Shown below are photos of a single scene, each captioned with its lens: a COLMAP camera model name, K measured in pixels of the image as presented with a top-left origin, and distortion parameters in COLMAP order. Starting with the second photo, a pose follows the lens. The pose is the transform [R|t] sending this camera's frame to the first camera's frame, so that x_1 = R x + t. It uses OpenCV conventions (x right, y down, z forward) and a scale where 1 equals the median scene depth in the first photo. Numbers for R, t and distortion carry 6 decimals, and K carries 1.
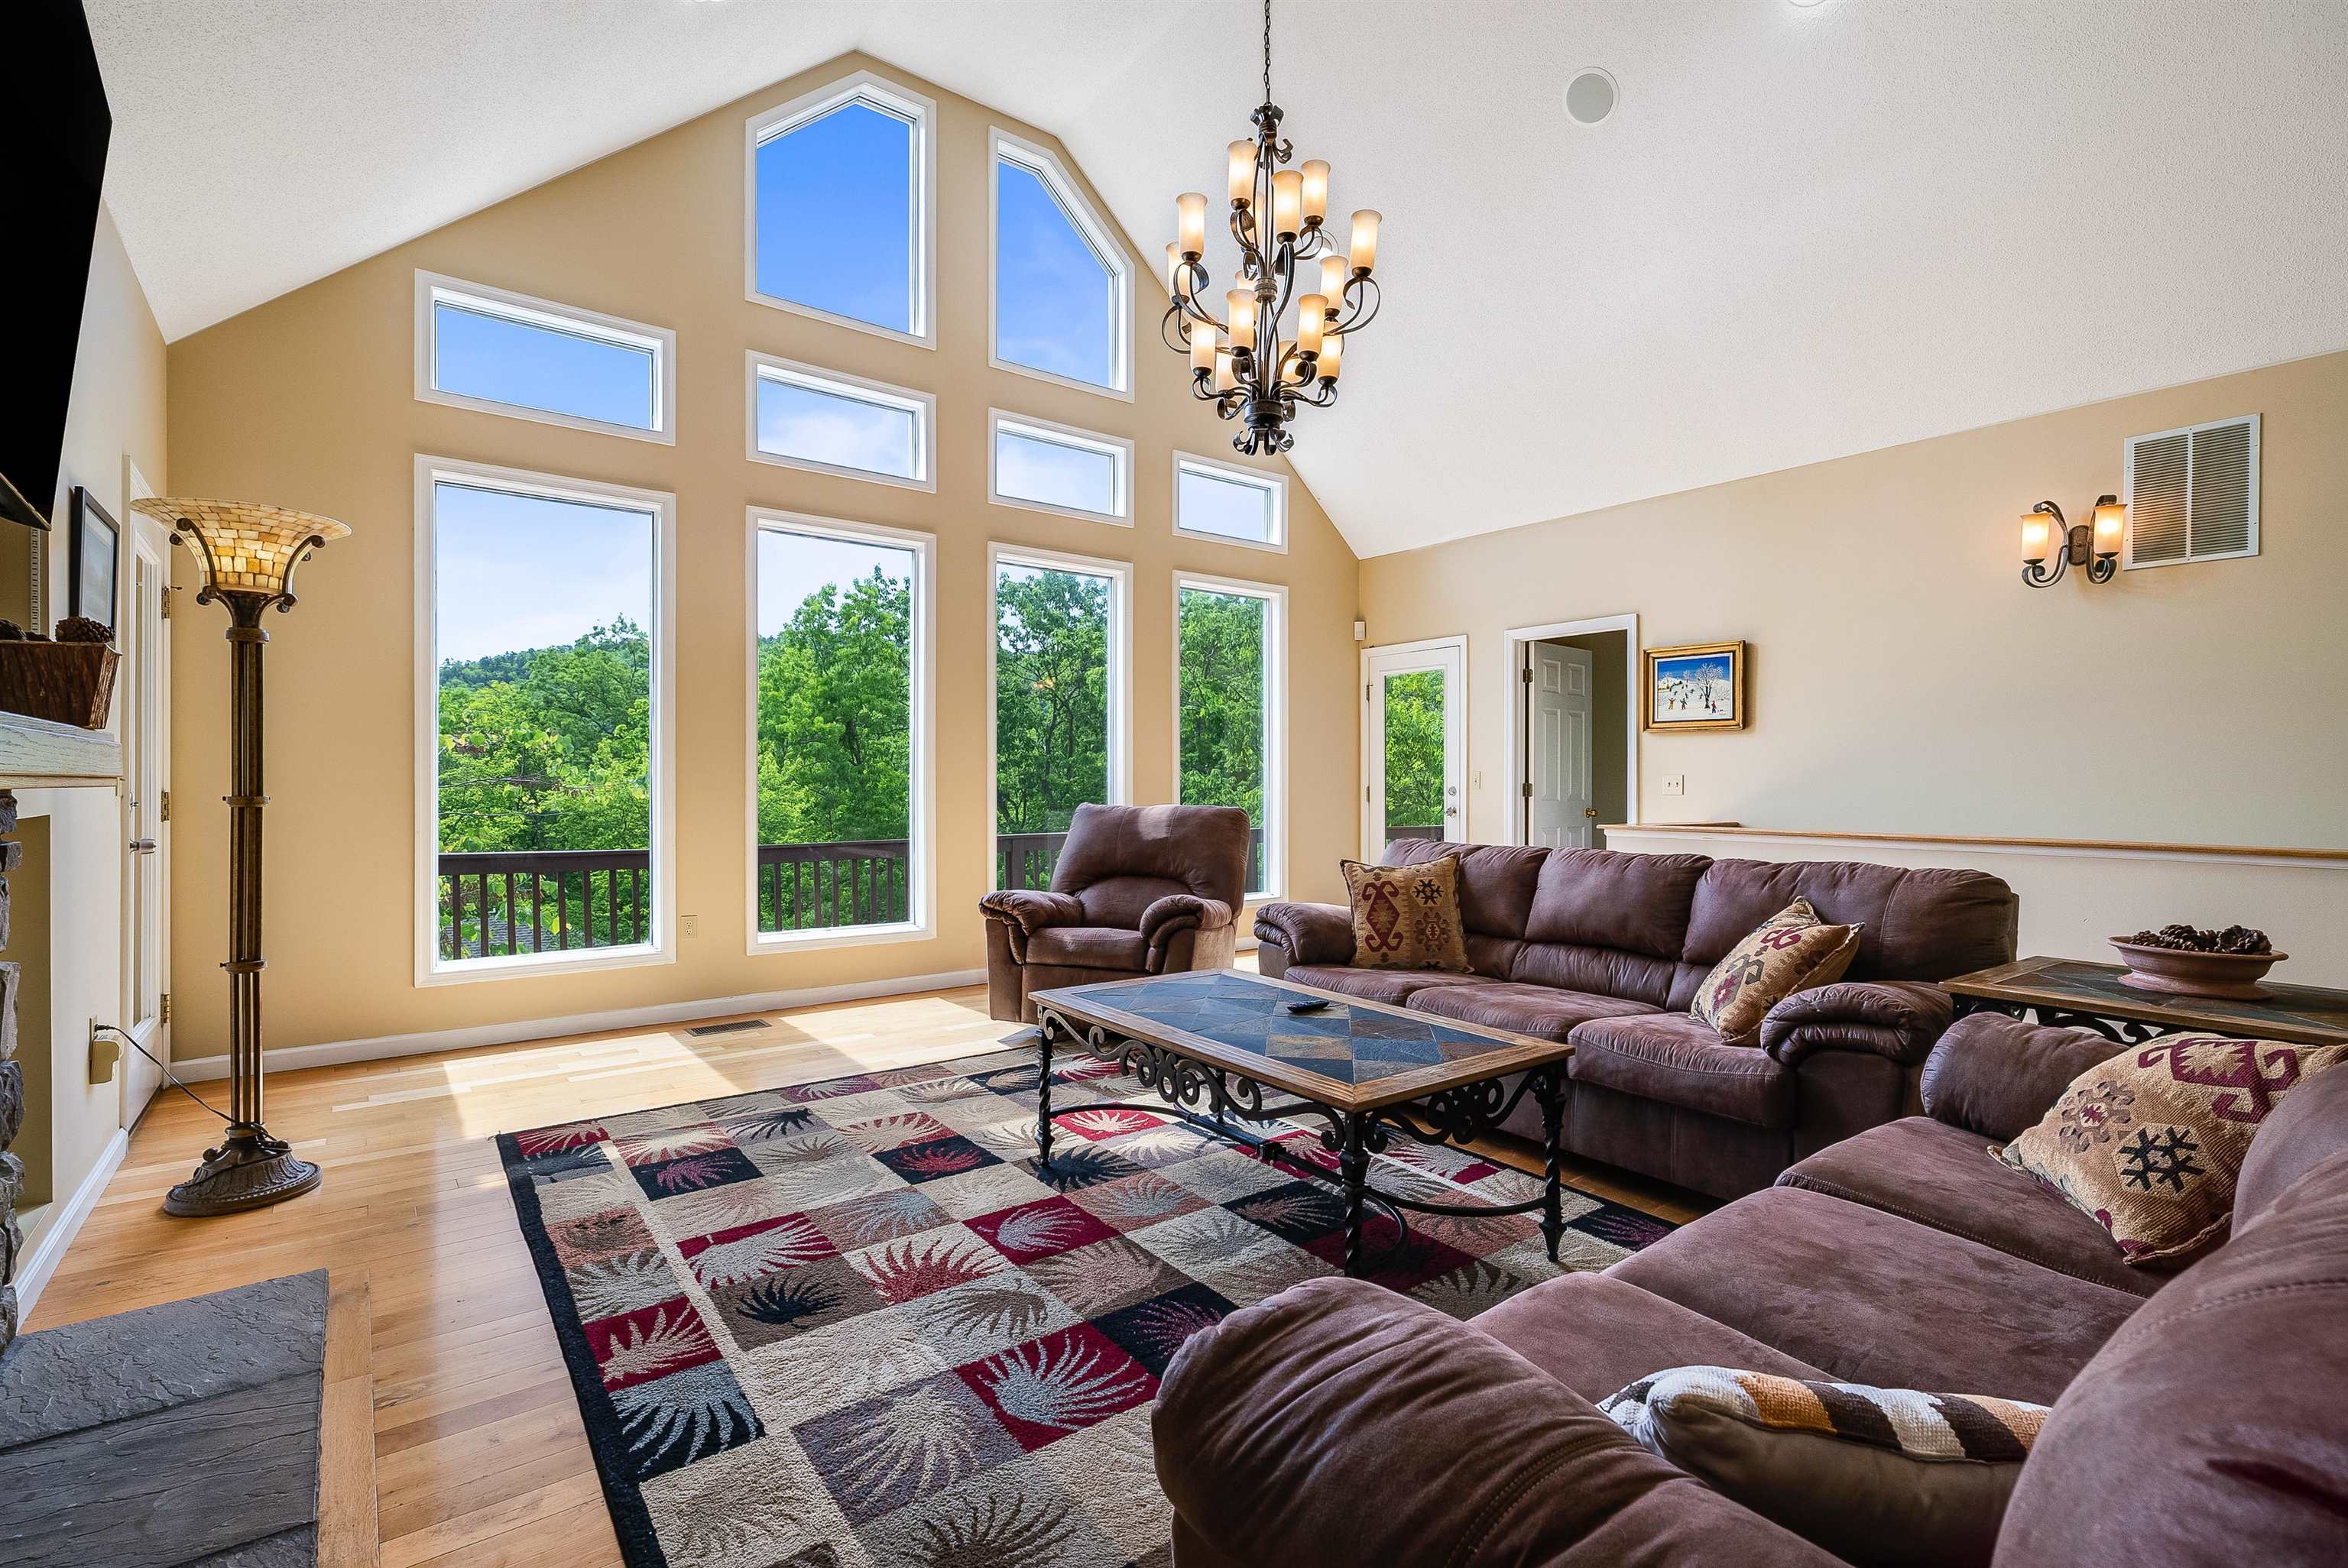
lens RADIAL K [[1072.0, 0, 1163.5], [0, 1072.0, 782.2], [0, 0, 1]] dist [0.003119, -0.000747]
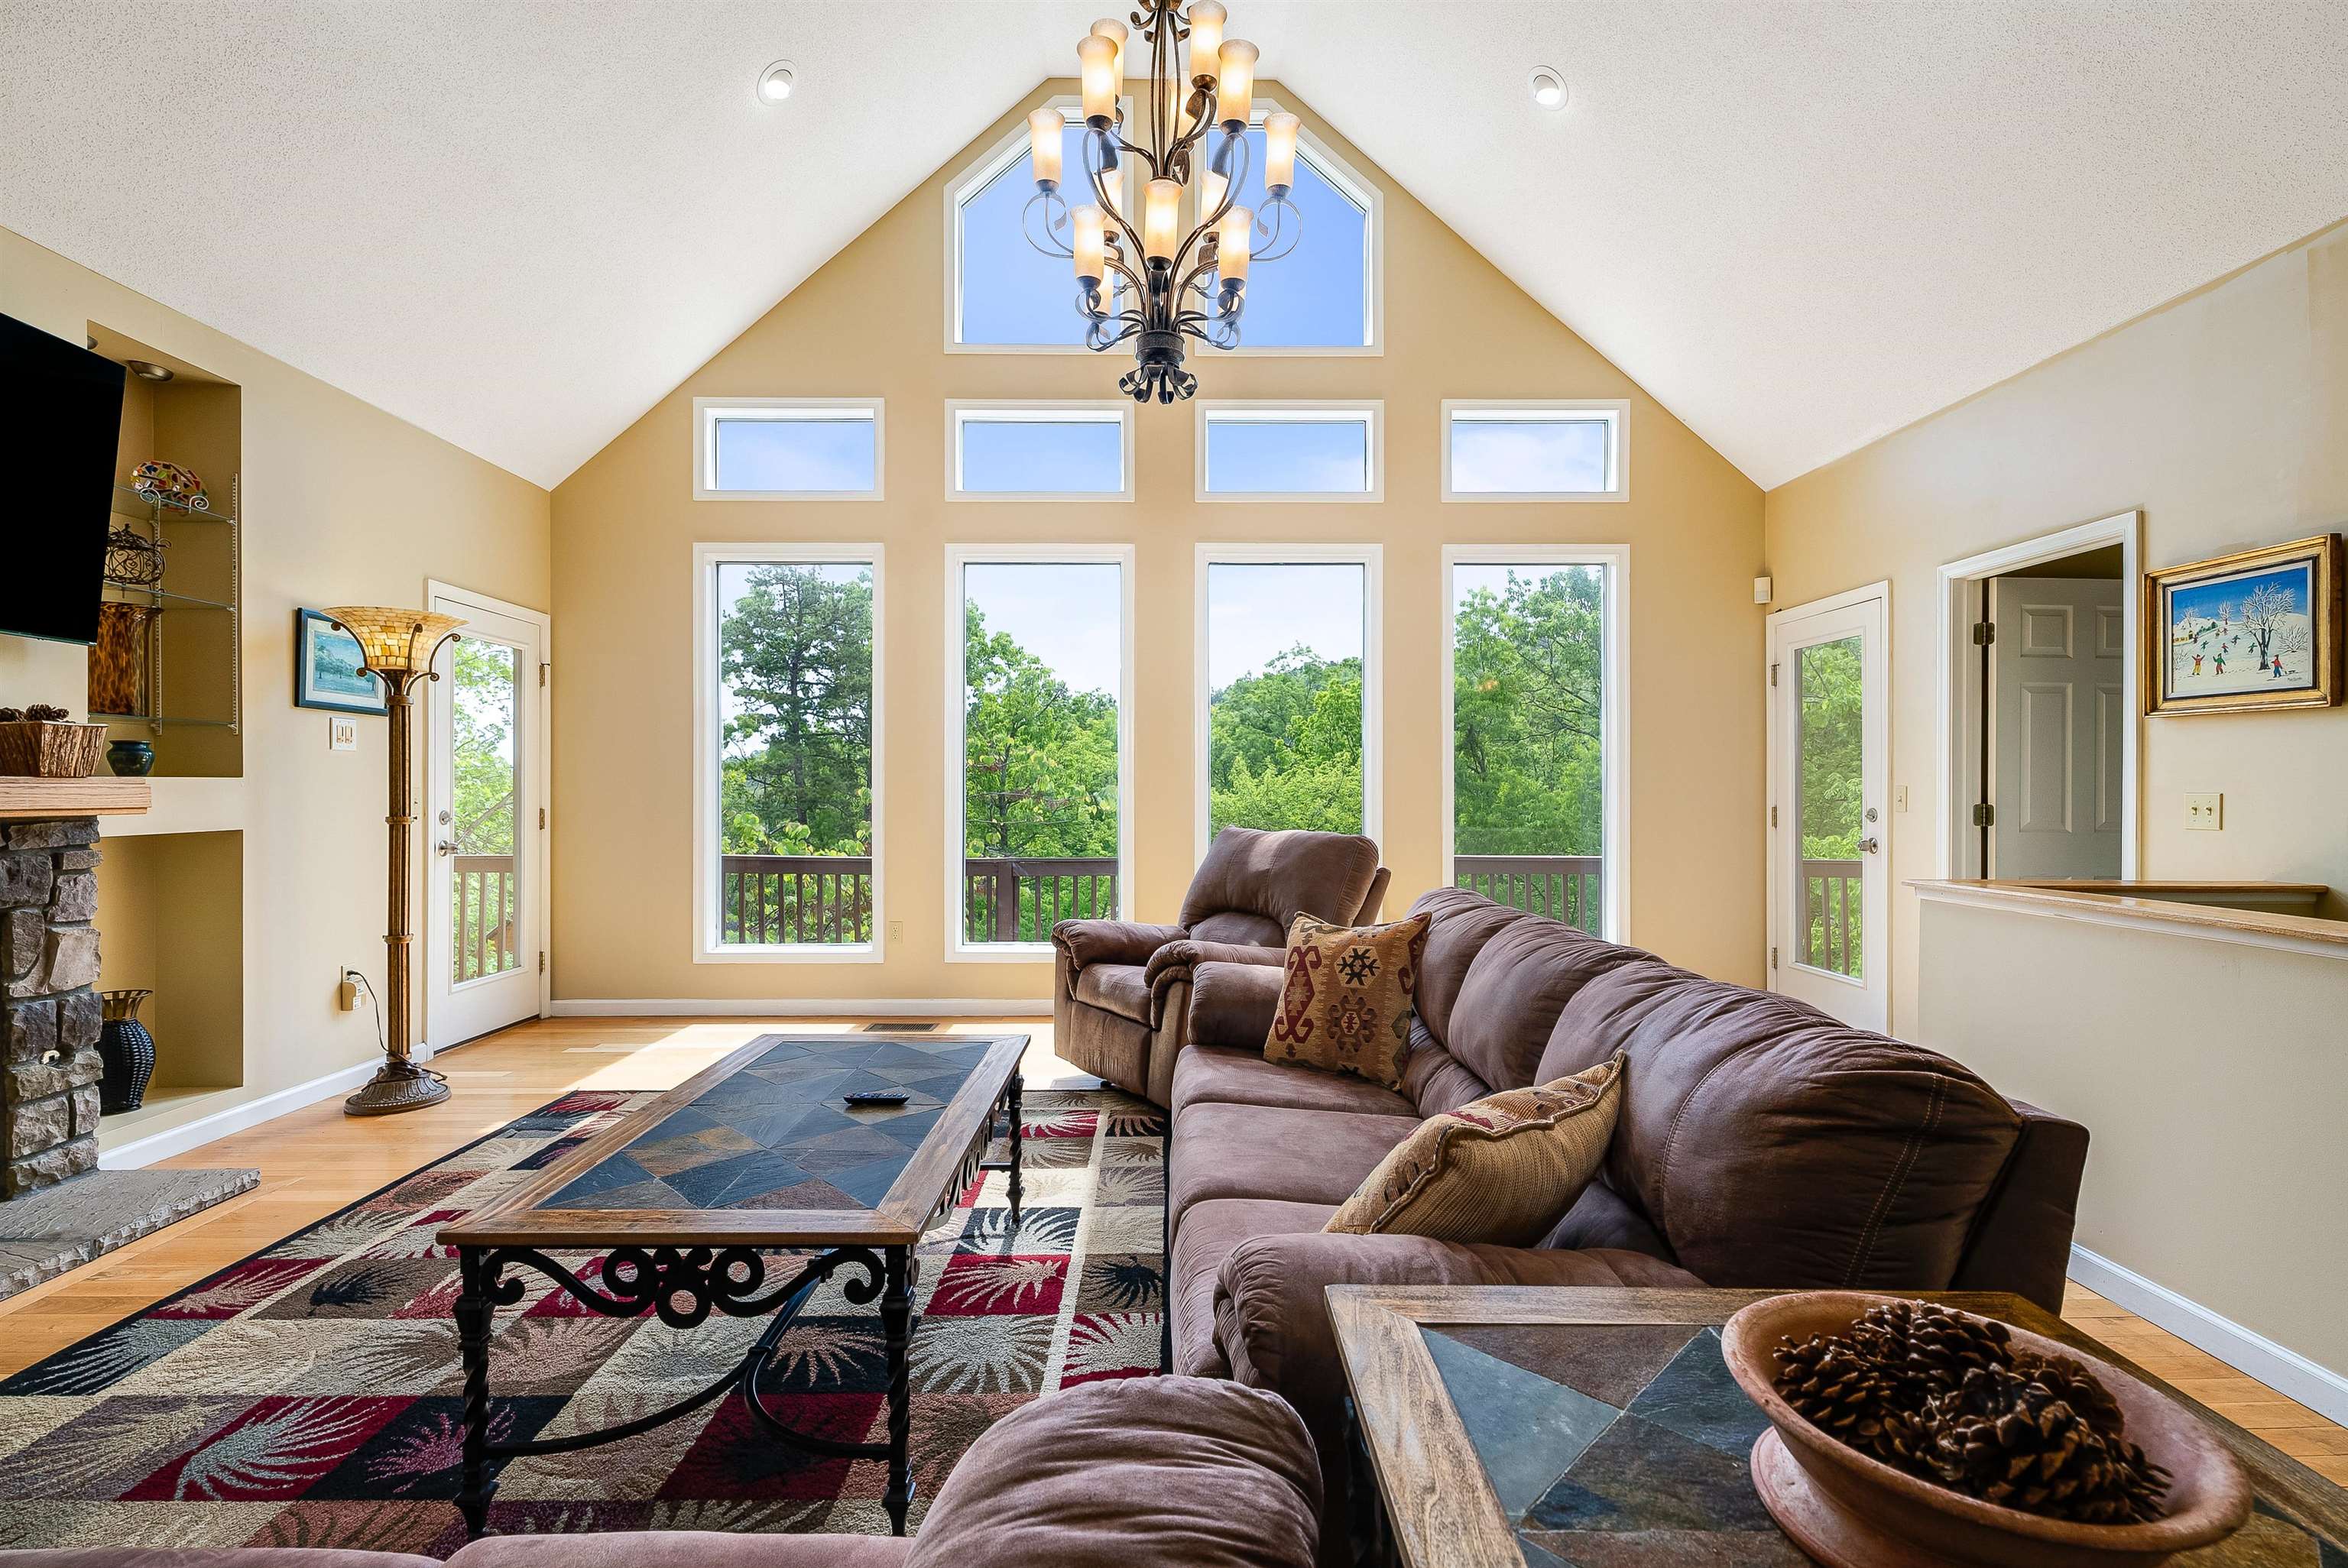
lens RADIAL K [[1072.0, 0, 1171.7], [0, 1072.0, 786.3], [0, 0, 1]] dist [0.003119, -0.000747]
pose [[0.800345, -0.003445, -0.599530, 0.515248], [0.001747, 0.999993, -0.003414, -0.012894], [0.599538, 0.001685, 0.800345, 0.324160]]
